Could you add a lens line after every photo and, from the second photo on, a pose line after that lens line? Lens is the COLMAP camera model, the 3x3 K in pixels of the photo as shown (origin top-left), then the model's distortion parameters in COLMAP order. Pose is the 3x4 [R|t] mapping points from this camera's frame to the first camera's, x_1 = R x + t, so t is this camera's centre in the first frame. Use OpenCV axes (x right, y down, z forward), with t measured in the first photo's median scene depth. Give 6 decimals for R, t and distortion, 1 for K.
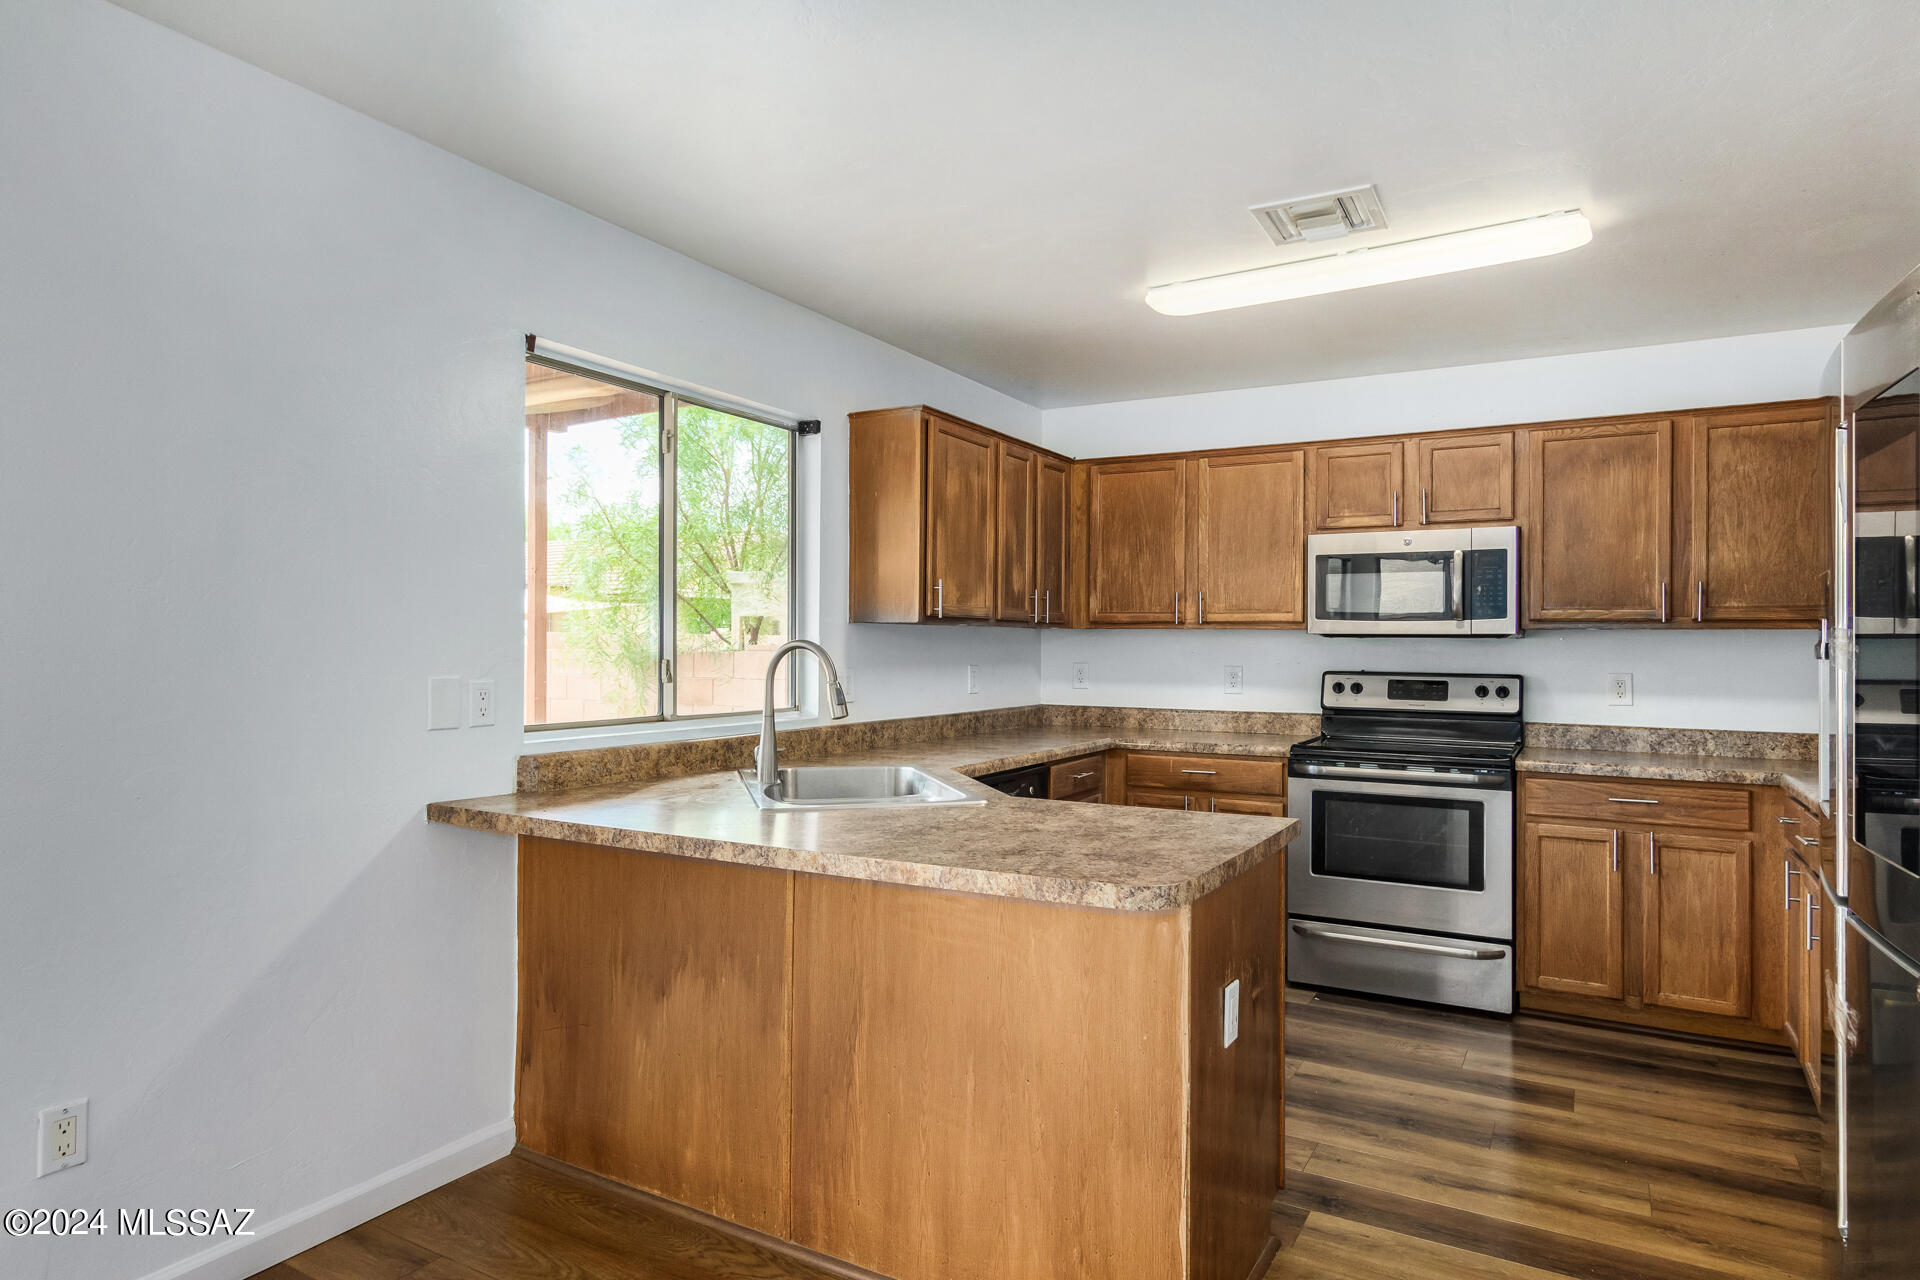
lens RADIAL K [[1093.3, 0, 964.9], [0, 1093.3, 630.4], [0, 0, 1]] dist [0.004036, 0.000813]
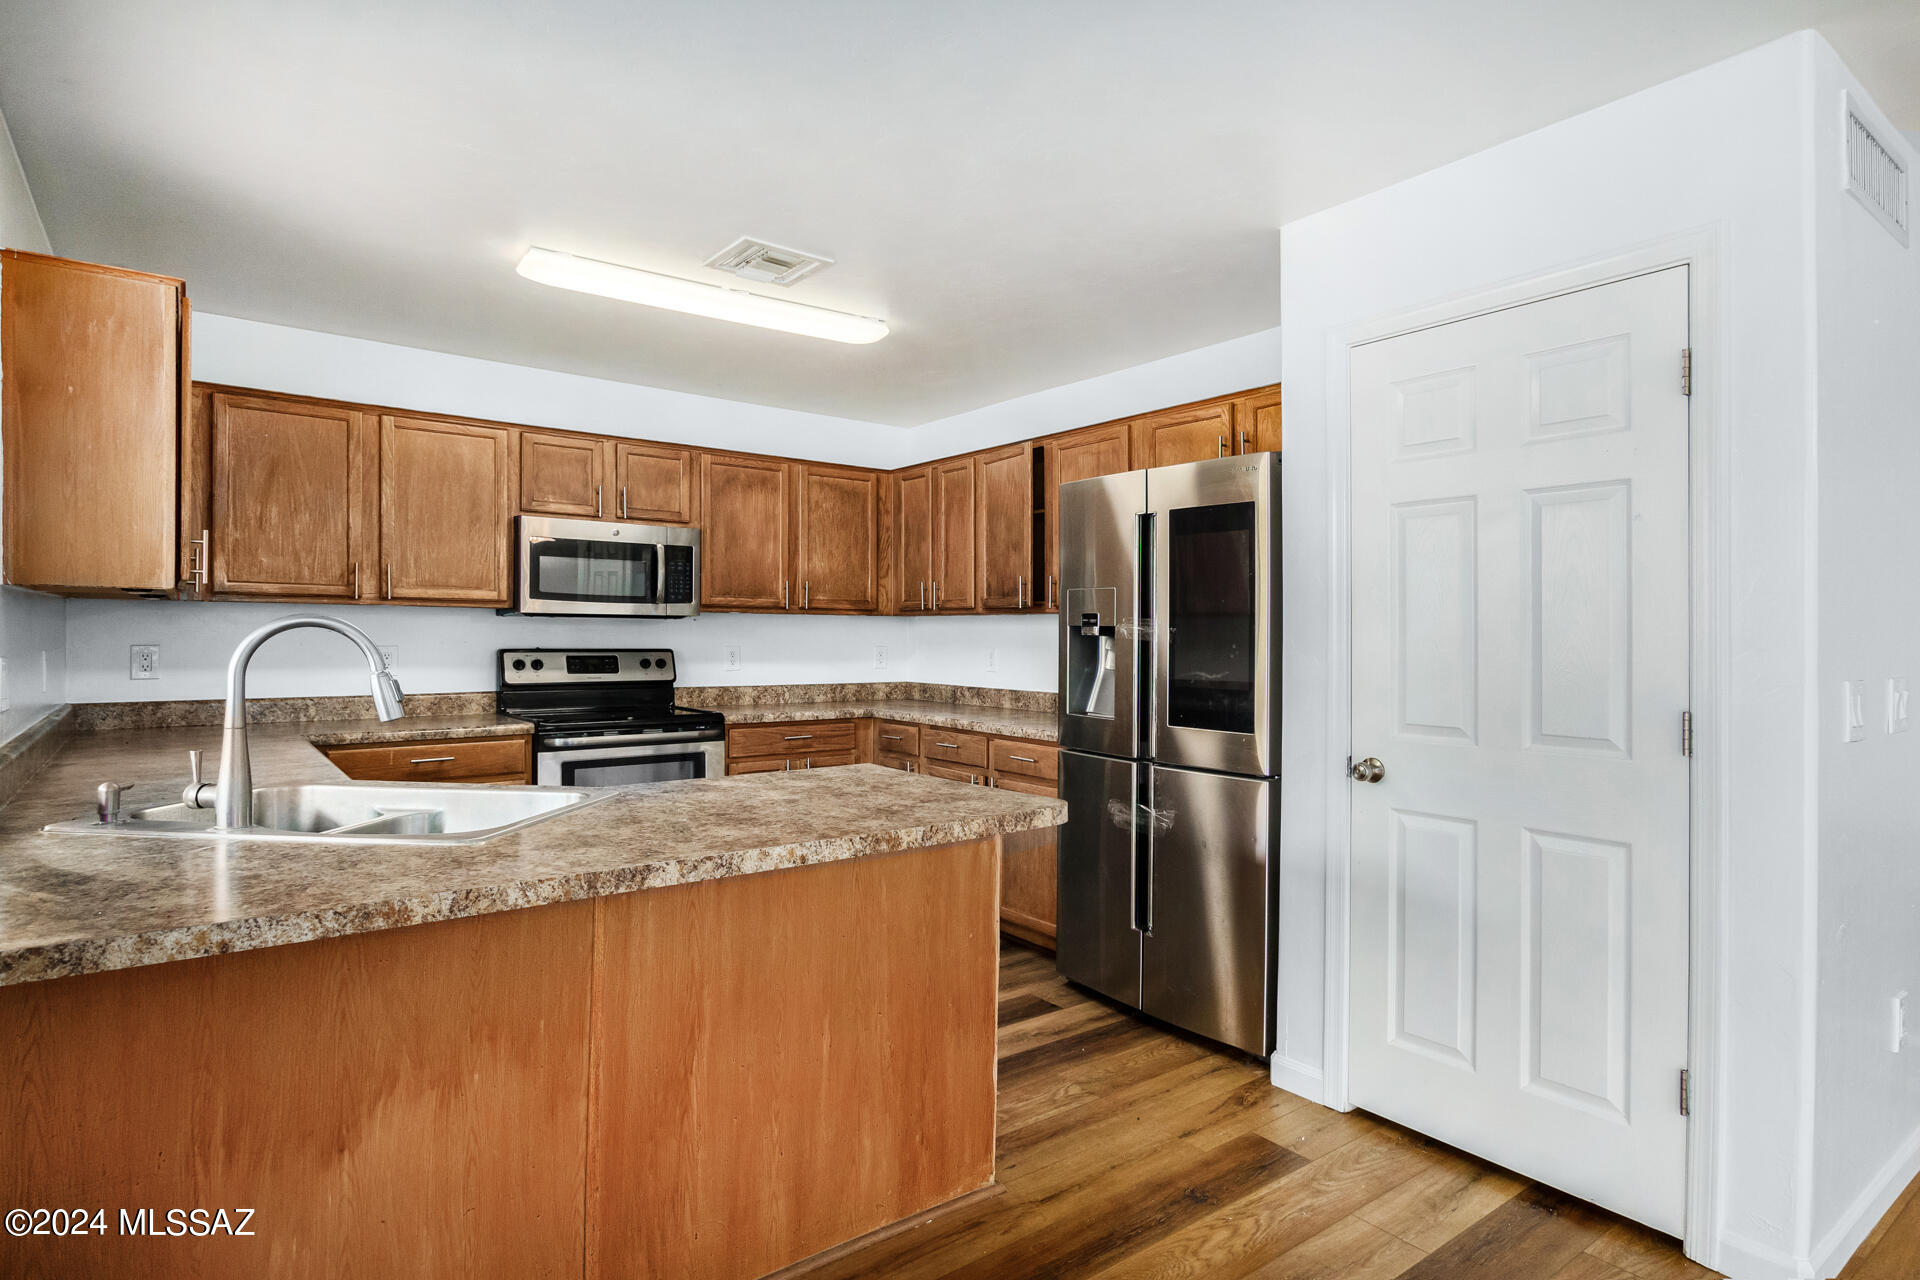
lens RADIAL K [[1033.2, 0, 960.0], [0, 1033.2, 640.0], [0, 0, 1]] dist [0.046768, -0.000052]
pose [[0.400250, -0.011355, 0.916336, -0.449952], [-0.020333, 0.999567, 0.021268, -0.000651], [-0.916181, -0.027144, 0.399846, 0.252306]]
